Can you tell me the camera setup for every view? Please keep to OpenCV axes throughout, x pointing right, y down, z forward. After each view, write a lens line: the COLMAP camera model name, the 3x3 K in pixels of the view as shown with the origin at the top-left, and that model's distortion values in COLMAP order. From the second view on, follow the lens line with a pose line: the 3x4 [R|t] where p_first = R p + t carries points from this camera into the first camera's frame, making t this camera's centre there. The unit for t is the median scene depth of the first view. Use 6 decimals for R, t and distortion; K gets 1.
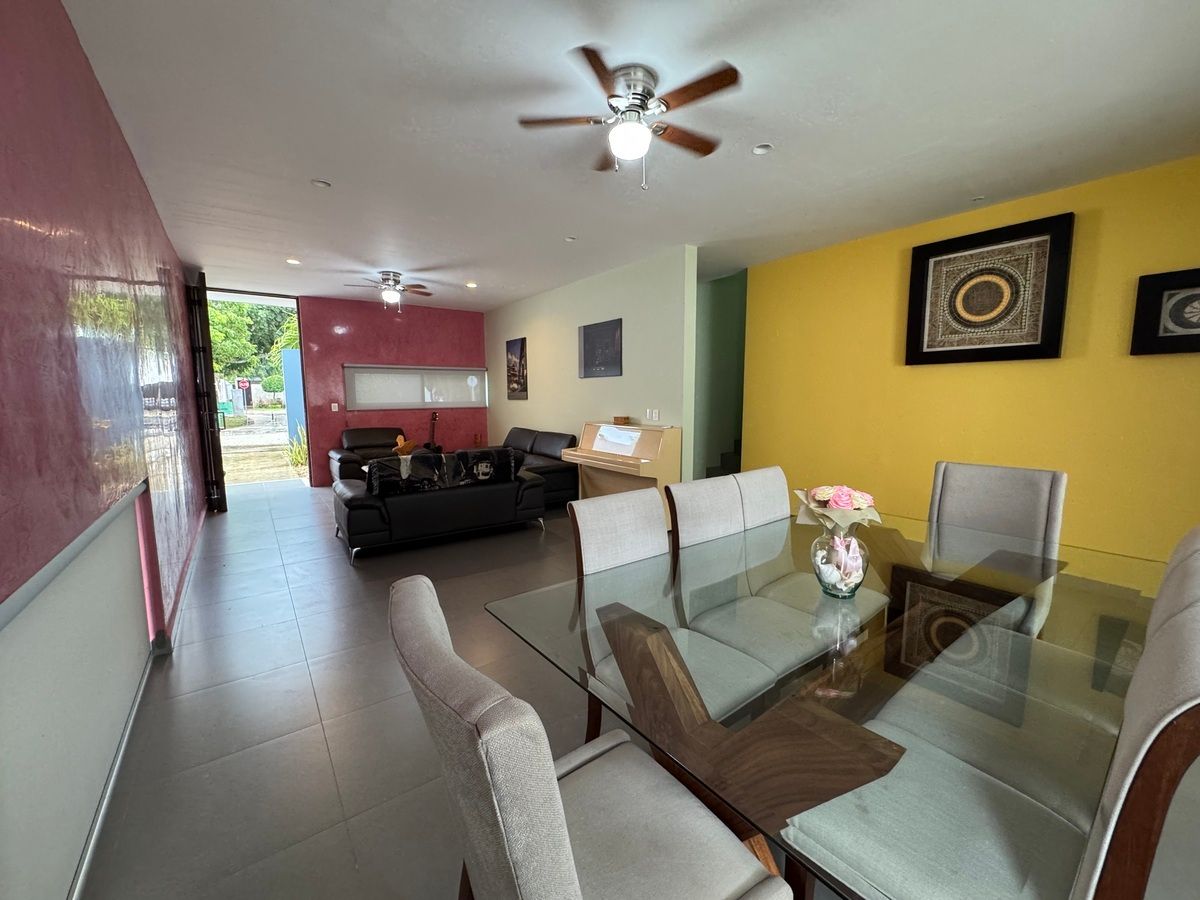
lens RADIAL K [[481.0, 0, 602.3], [0, 481.0, 447.9], [0, 0, 1]] dist [-0.002288, 0.000554]
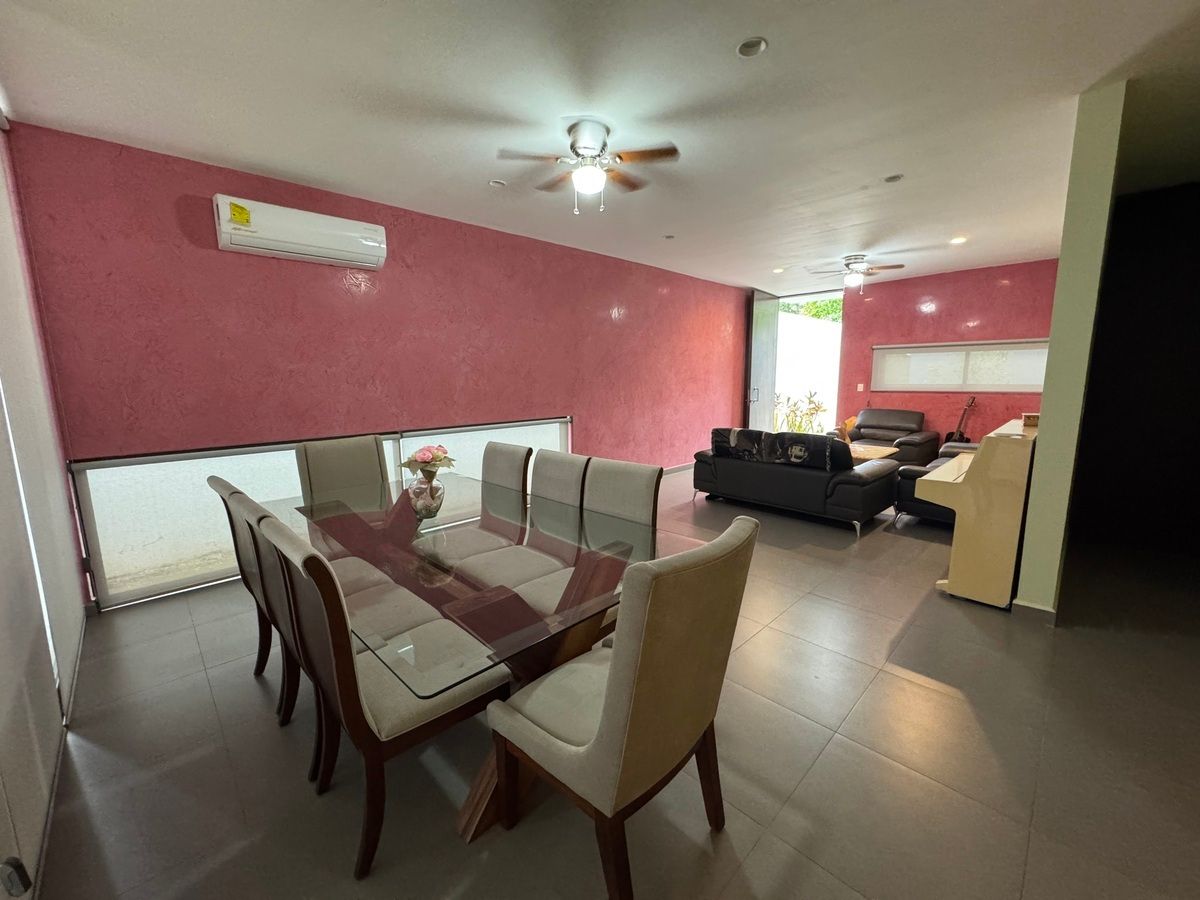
lens RADIAL K [[481.0, 0, 600.1], [0, 481.0, 453.8], [0, 0, 1]] dist [-0.002288, 0.000554]
pose [[0.138844, 0.160488, -0.977223, 0.689468], [-0.102886, 0.983779, 0.146947, -0.058907], [0.984955, 0.080140, 0.153104, 0.435330]]
